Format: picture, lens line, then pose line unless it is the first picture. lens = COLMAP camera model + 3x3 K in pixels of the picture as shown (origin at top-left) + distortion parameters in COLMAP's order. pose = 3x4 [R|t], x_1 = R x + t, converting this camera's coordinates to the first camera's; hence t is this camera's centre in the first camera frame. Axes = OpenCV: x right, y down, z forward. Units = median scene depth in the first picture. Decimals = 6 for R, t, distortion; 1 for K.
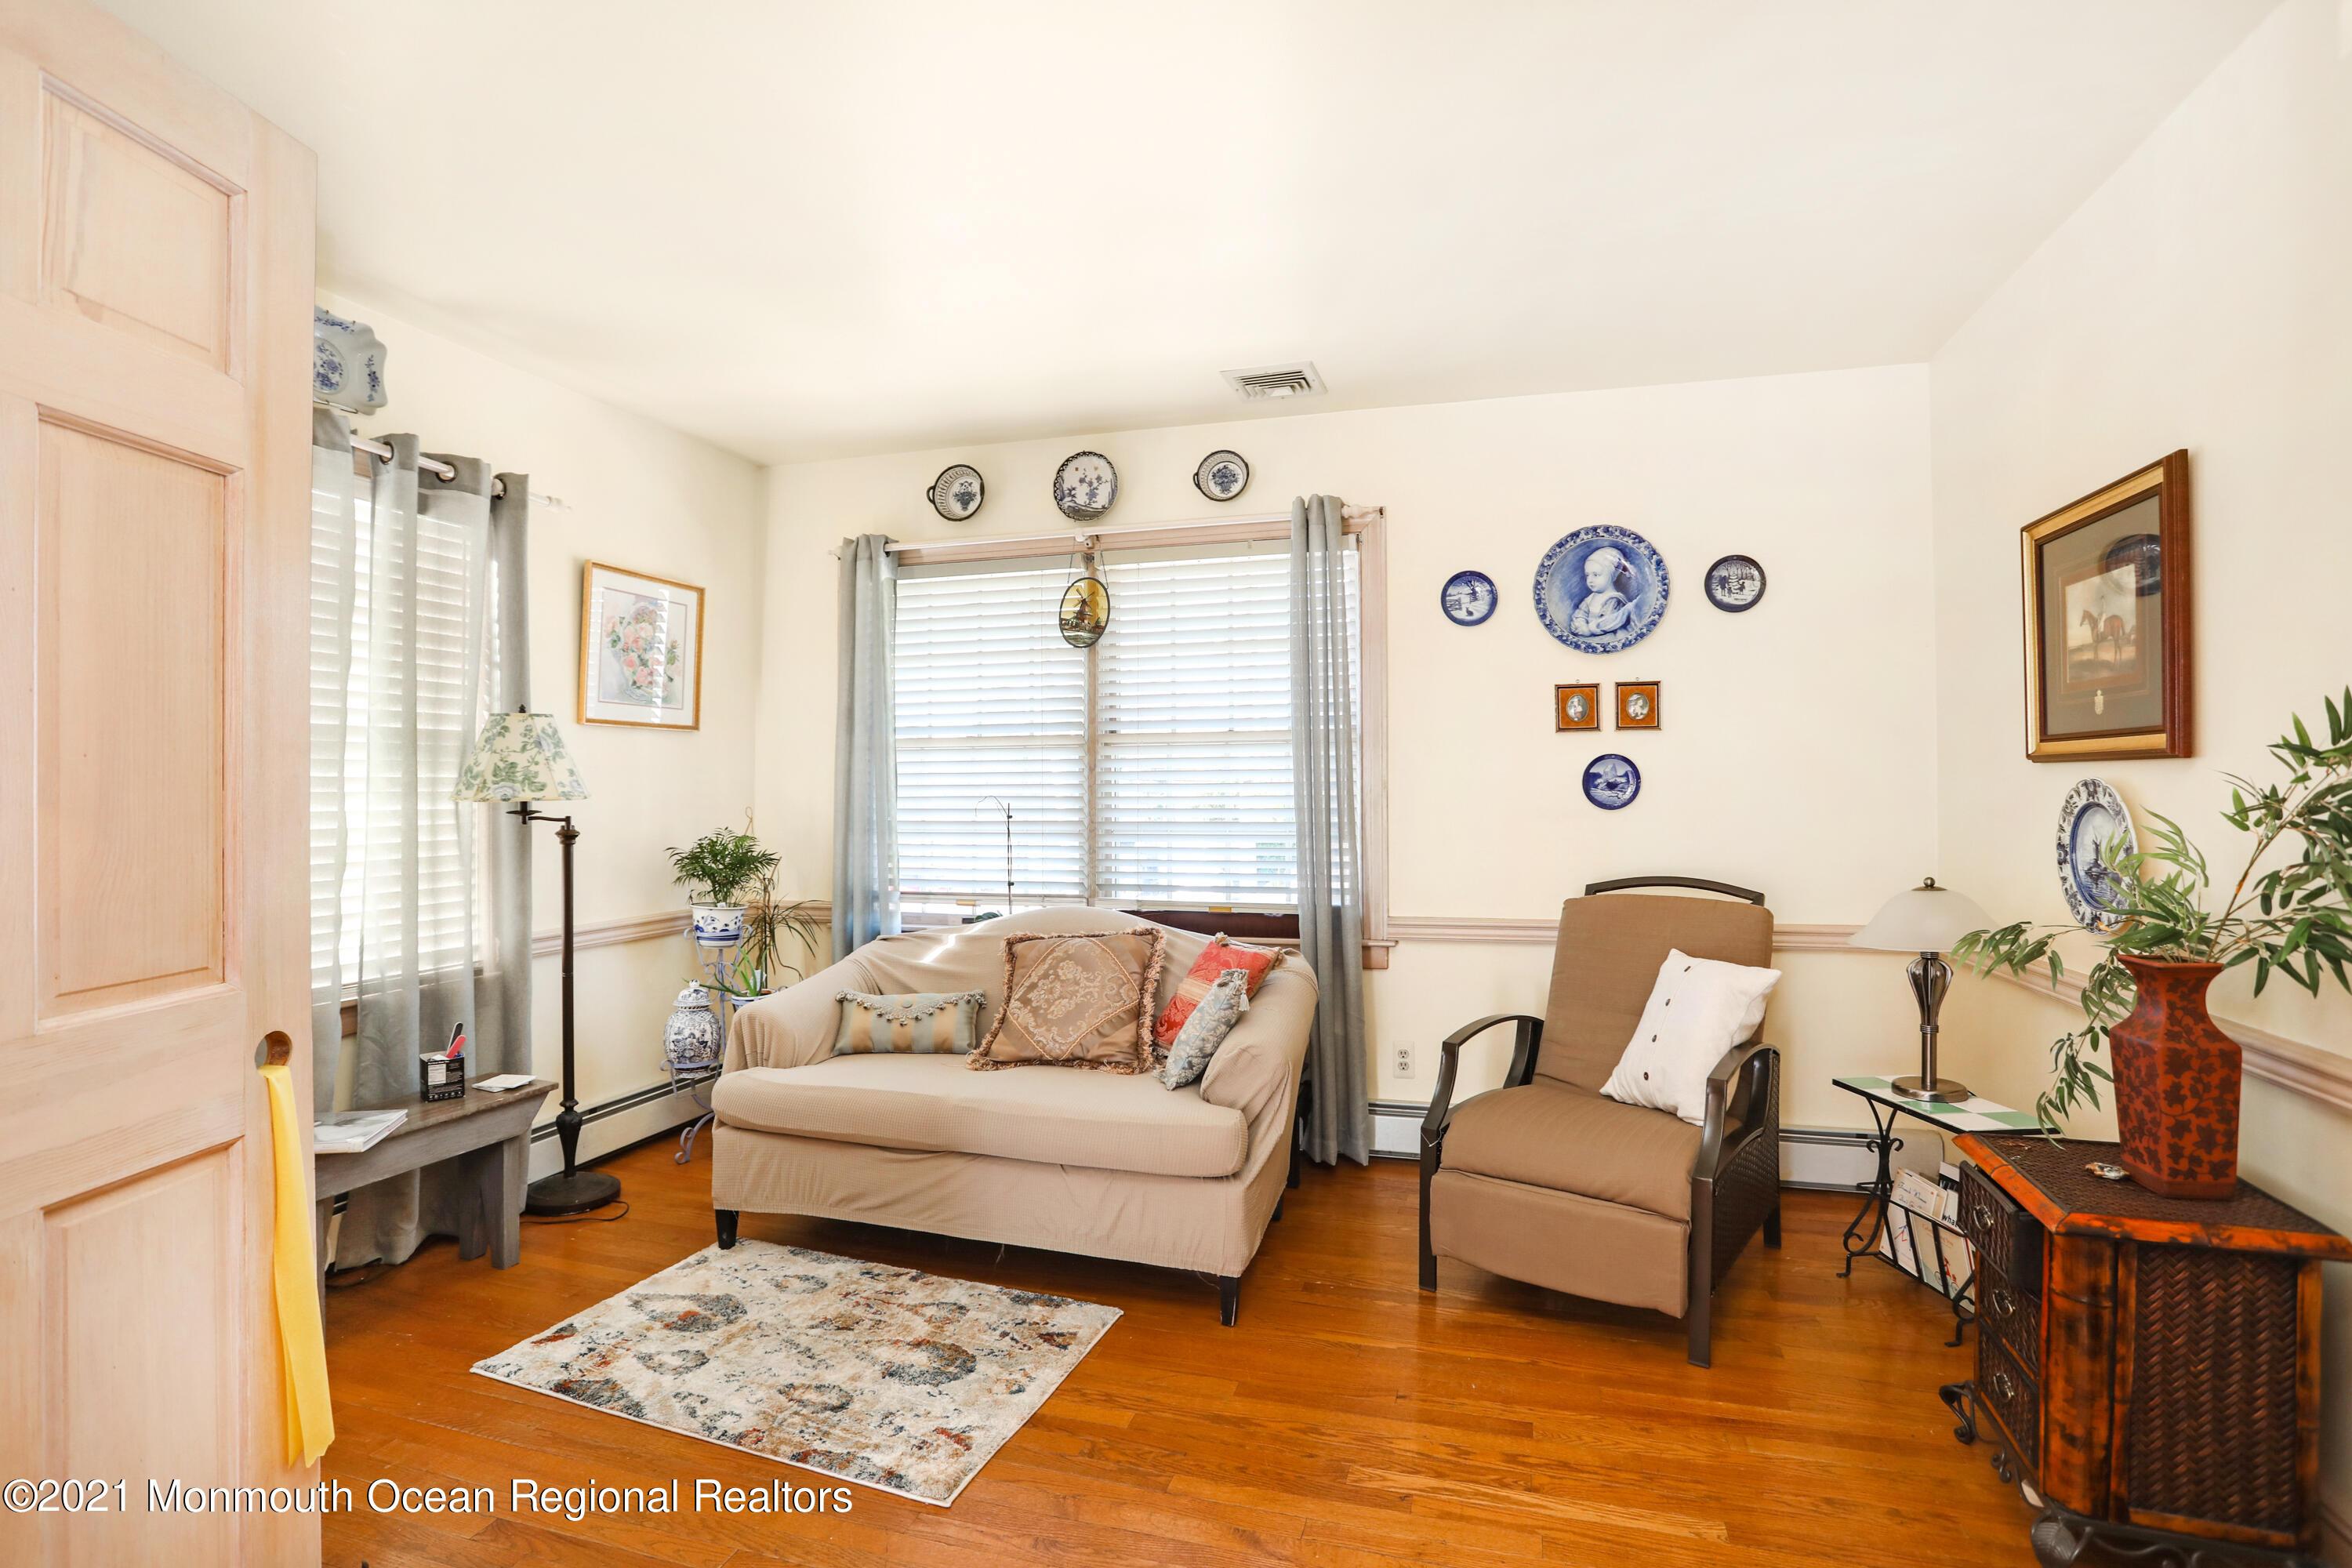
lens RADIAL K [[1162.7, 0, 1176.0], [0, 1162.7, 784.0], [0, 0, 1]] dist [-0.000790, 0.000088]
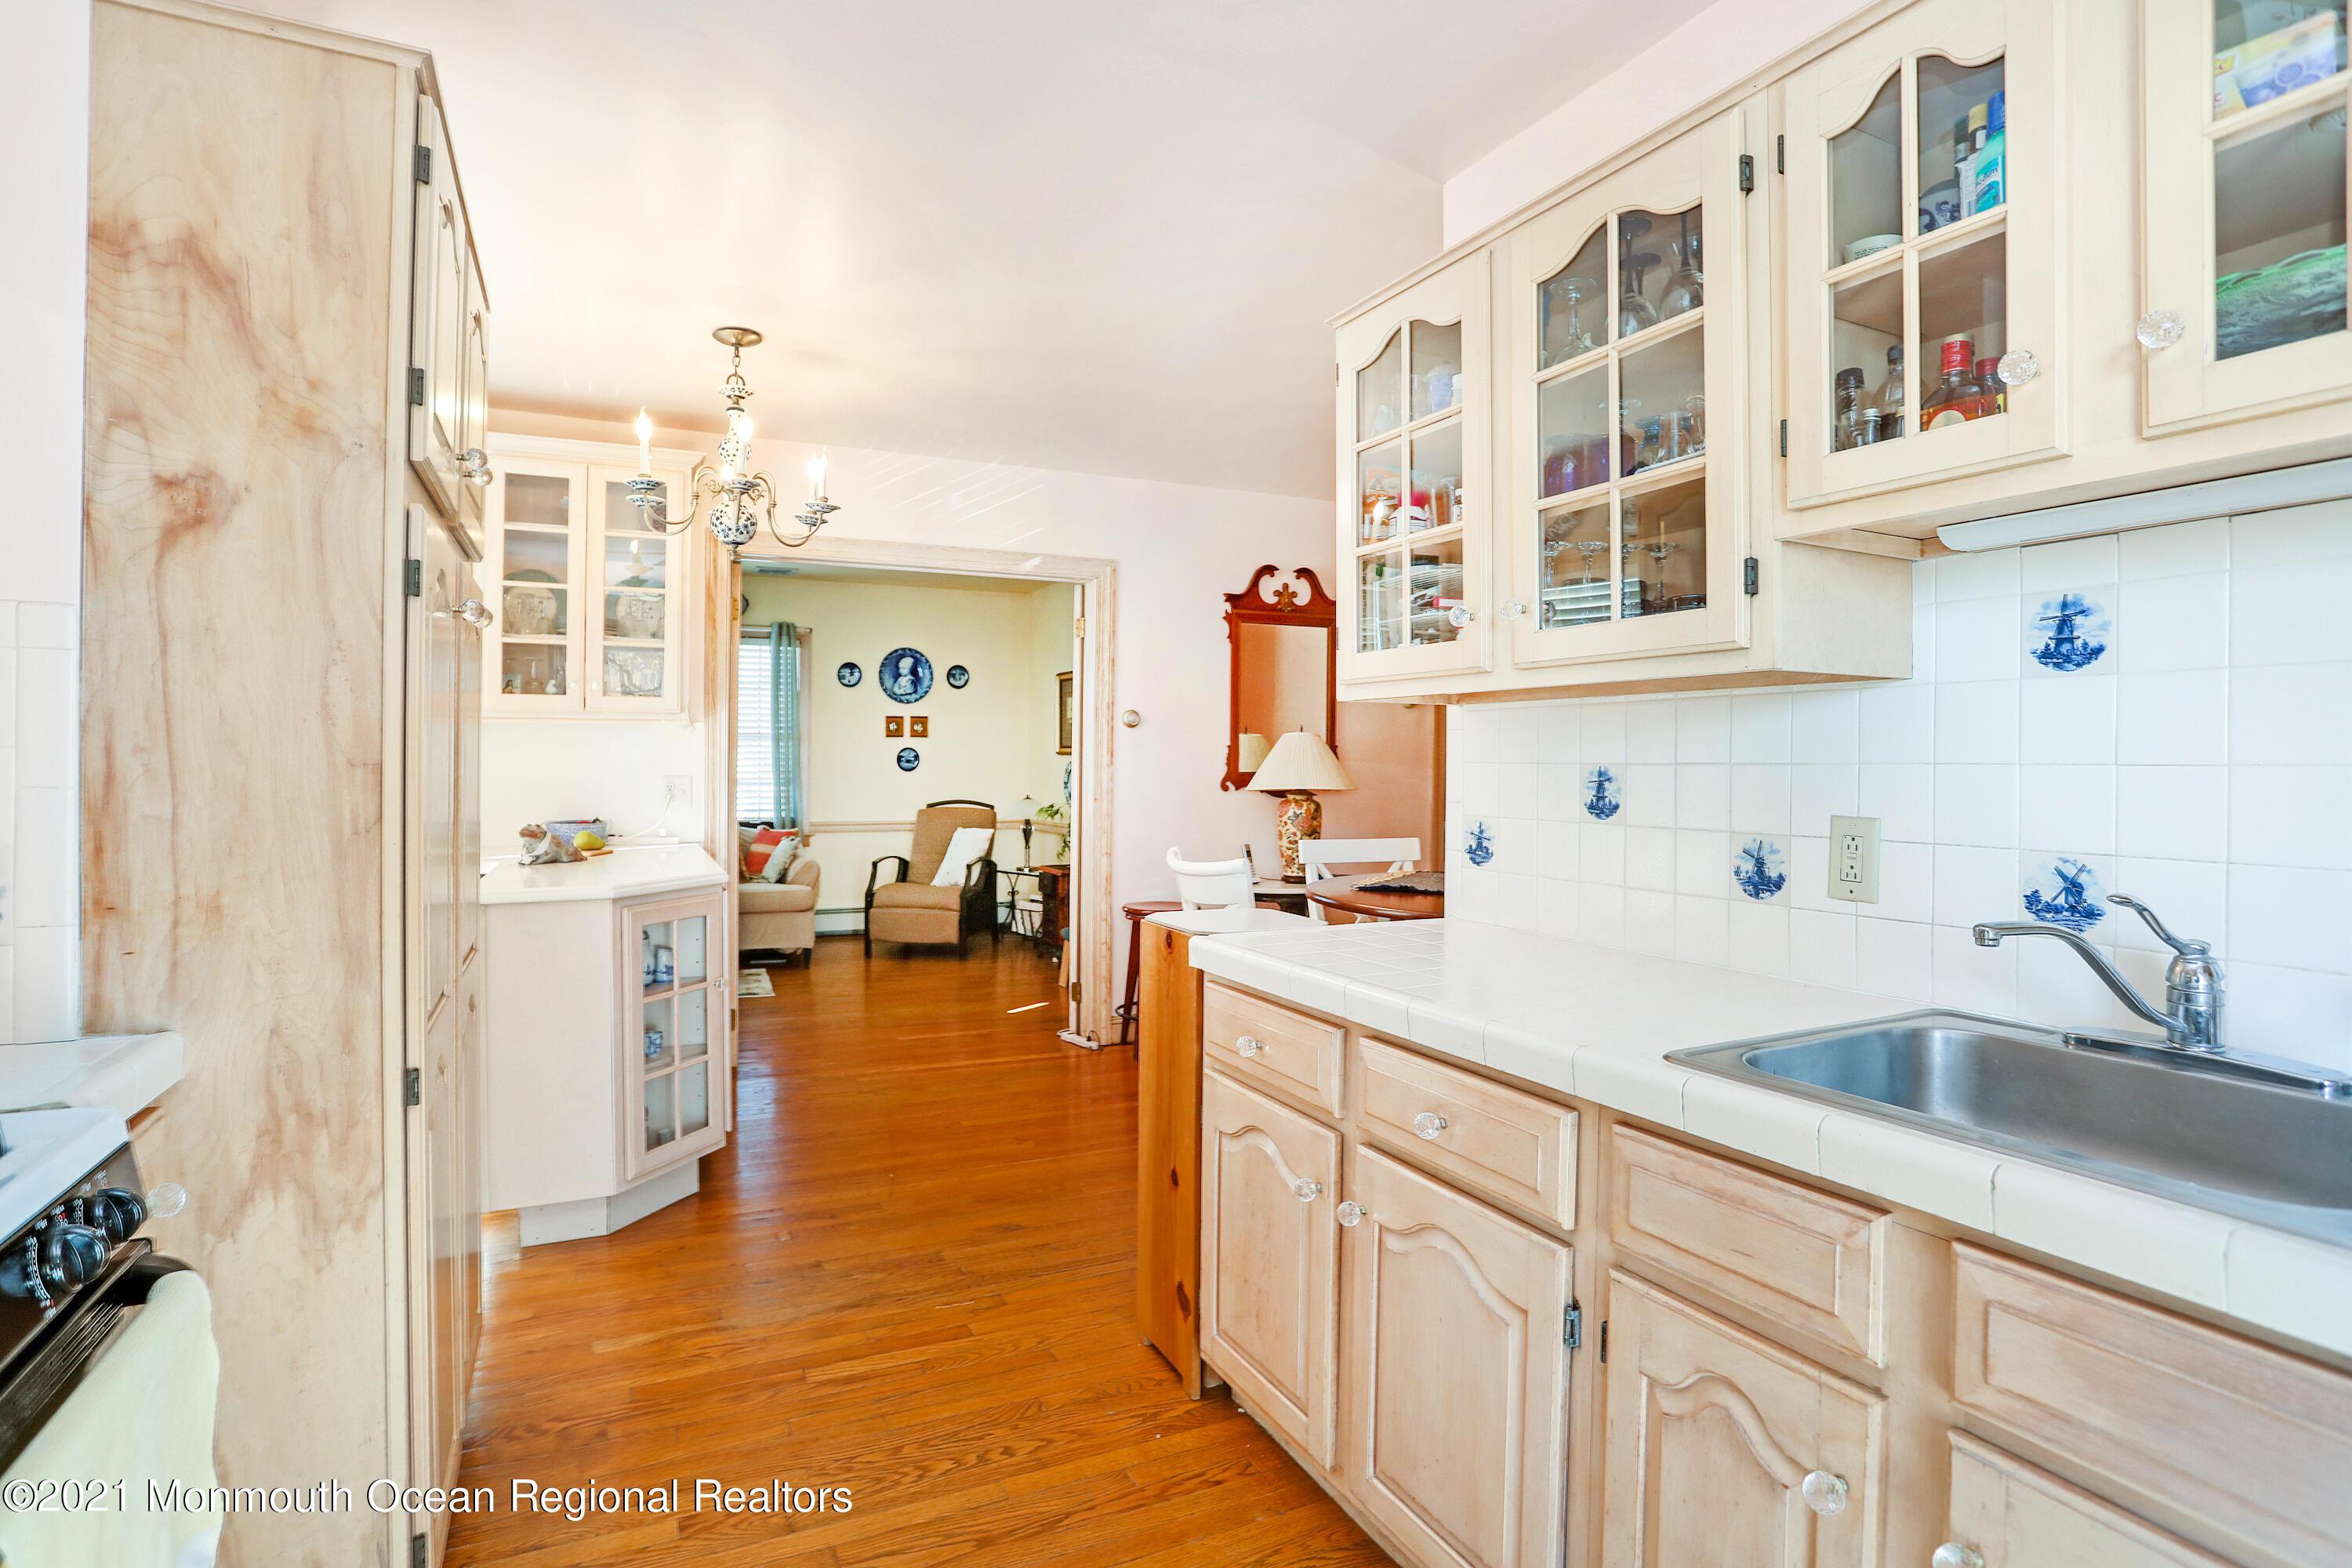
lens RADIAL K [[1193.9, 0, 1185.0], [0, 1193.9, 770.8], [0, 0, 1]] dist [-0.059341, 0.001180]
pose [[0.740681, 0.004509, 0.671842, -0.789617], [-0.013066, 0.999885, 0.007694, -0.005823], [-0.671730, -0.014477, 0.740655, -1.088072]]
